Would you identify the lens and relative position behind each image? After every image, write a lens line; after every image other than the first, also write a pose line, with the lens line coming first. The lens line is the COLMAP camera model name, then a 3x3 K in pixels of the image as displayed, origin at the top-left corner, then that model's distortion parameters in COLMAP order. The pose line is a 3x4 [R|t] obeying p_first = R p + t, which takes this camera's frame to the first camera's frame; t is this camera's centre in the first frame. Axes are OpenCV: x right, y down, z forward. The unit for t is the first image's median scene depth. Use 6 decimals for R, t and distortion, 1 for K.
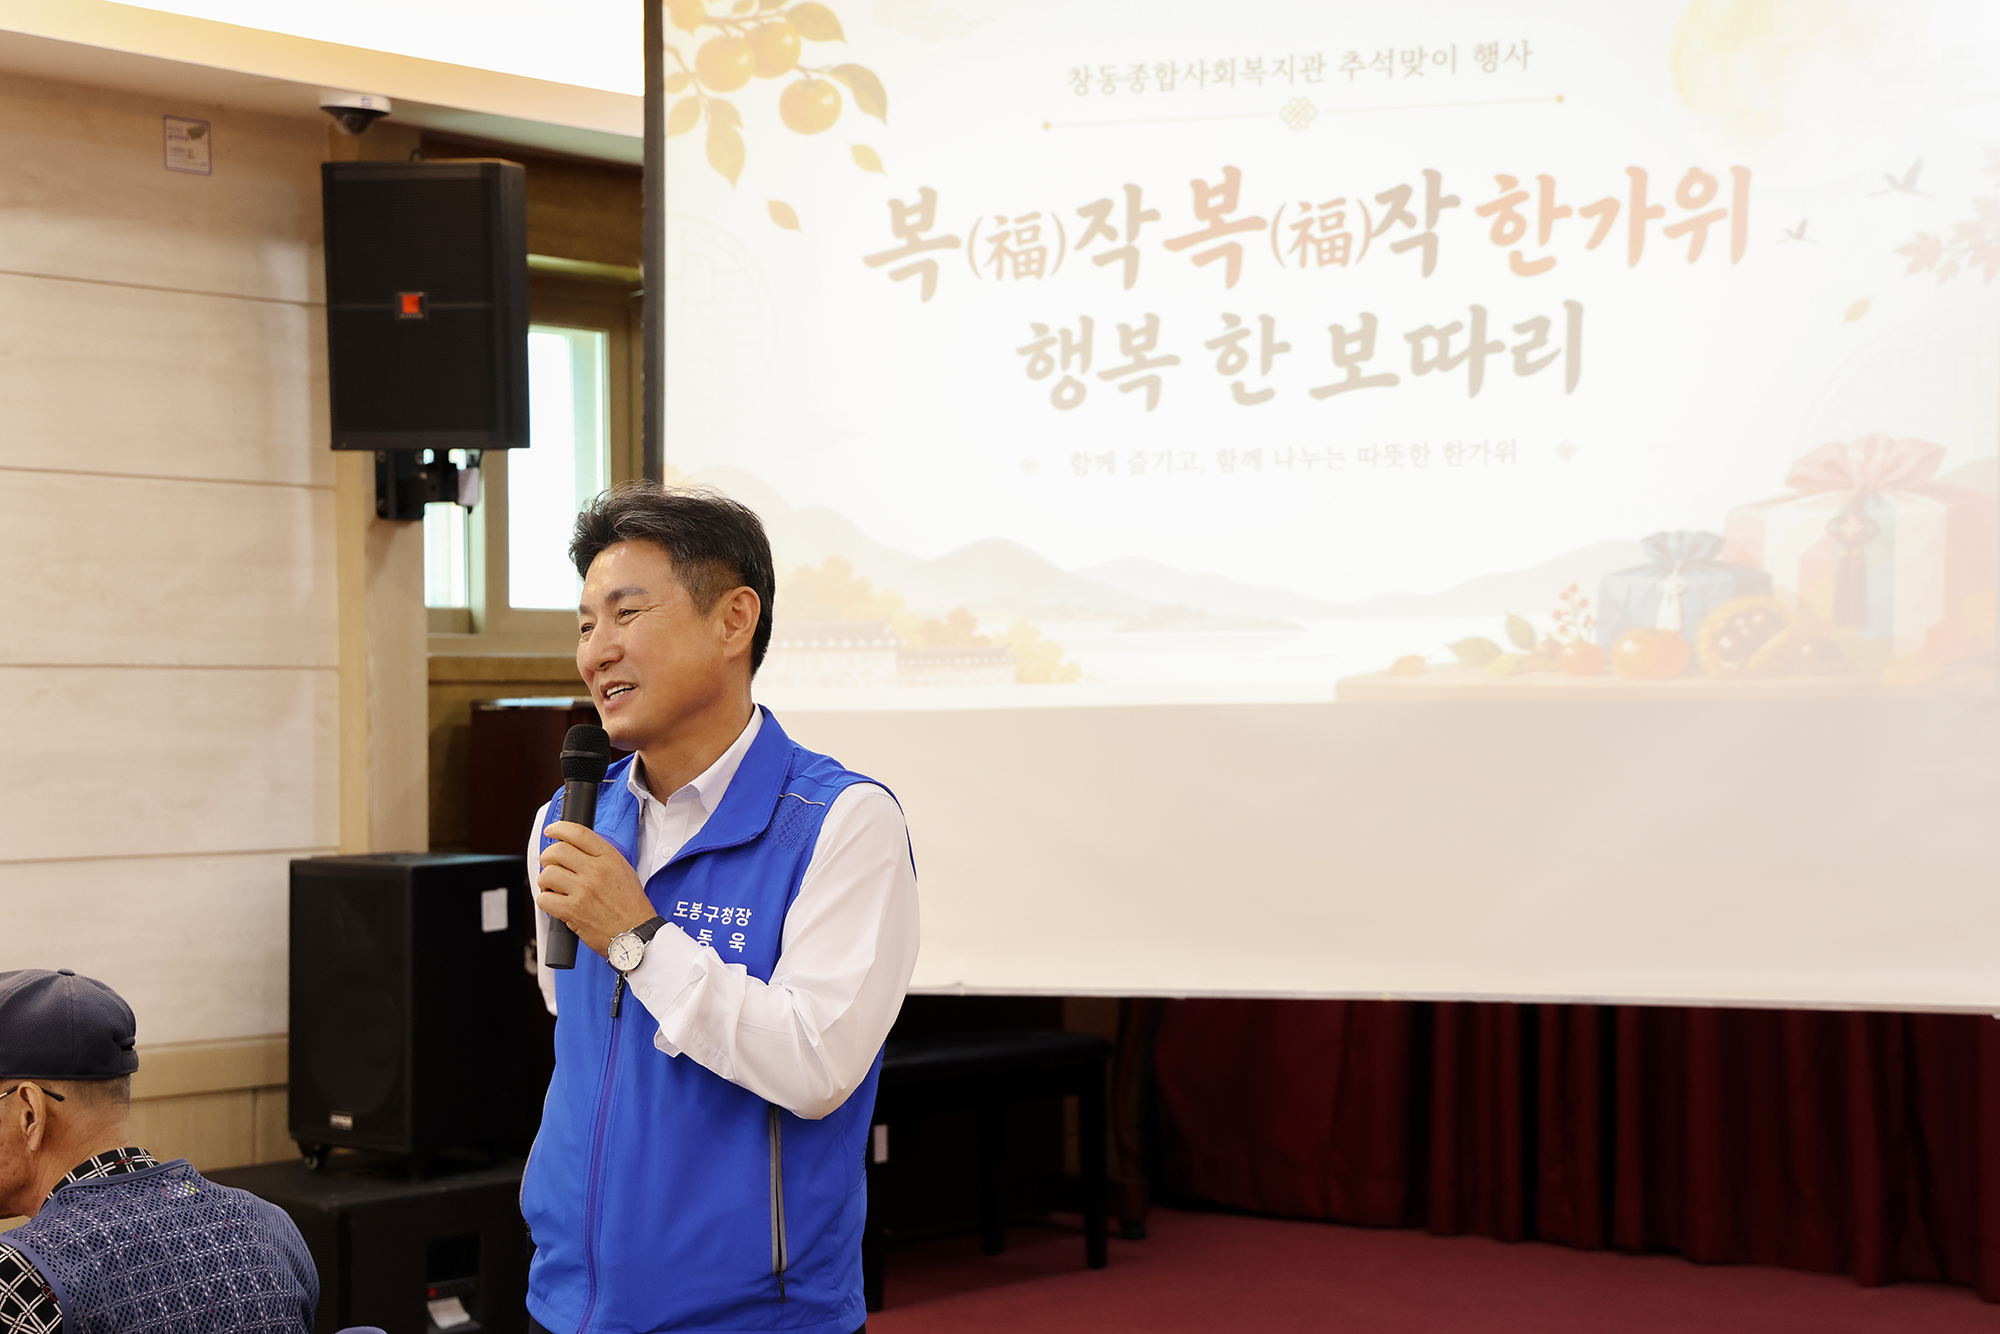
lens RADIAL K [[3535.4, 0, 1037.2], [0, 3535.4, 704.3], [0, 0, 1]] dist [0.213889, 0.000000]
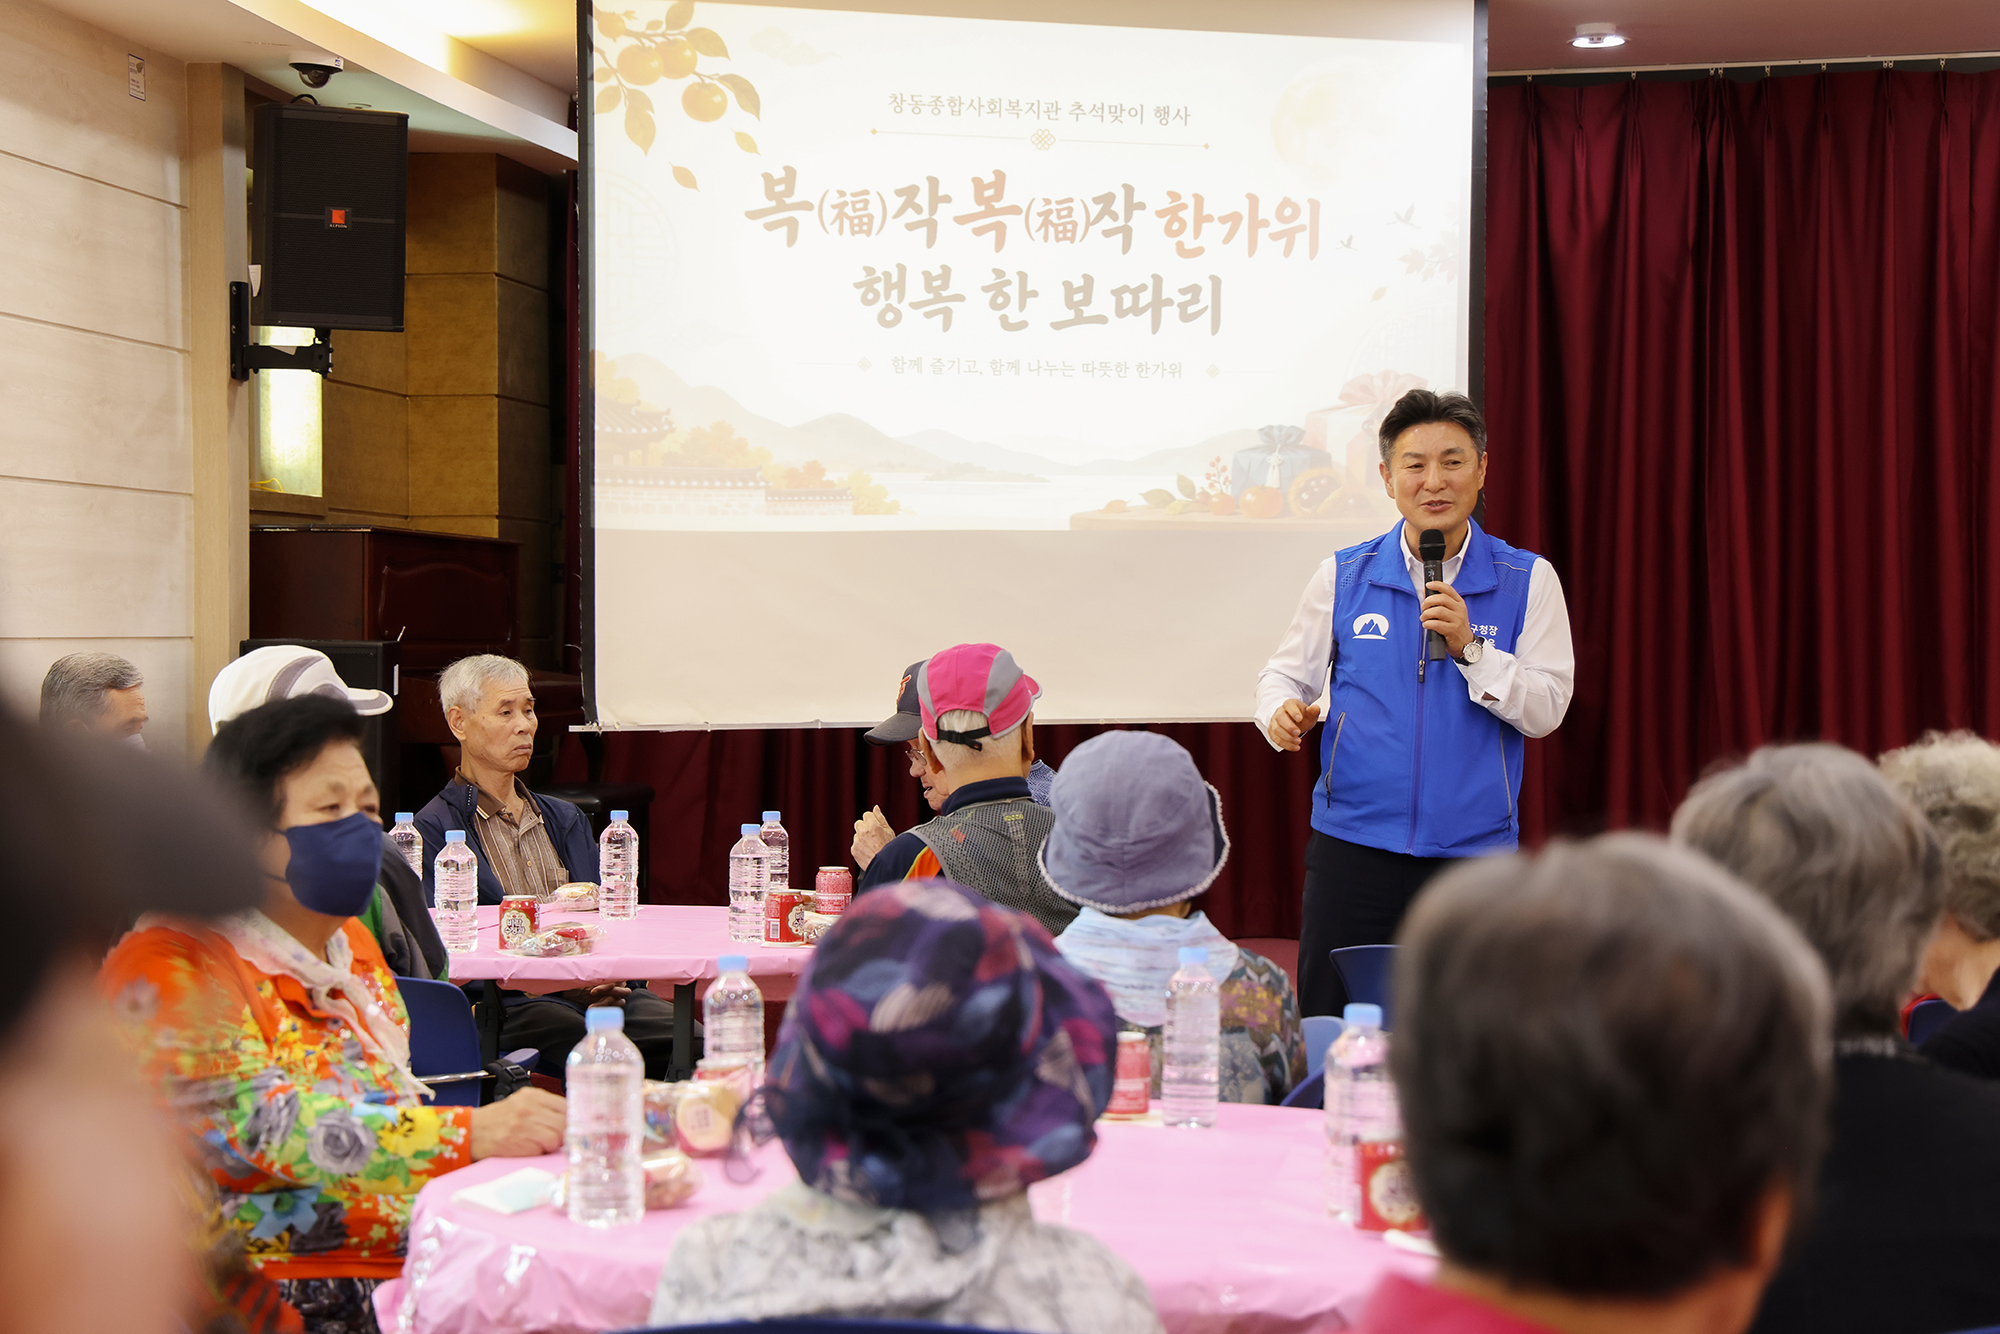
lens RADIAL K [[3895.5, 0, 859.7], [0, 3895.5, 680.0], [0, 0, 1]] dist [0.210334, 0.000000]
pose [[0.837824, -0.003835, 0.545927, -0.898721], [-0.008759, 0.999752, 0.020466, 0.030156], [-0.545870, -0.021929, 0.837583, -0.353837]]
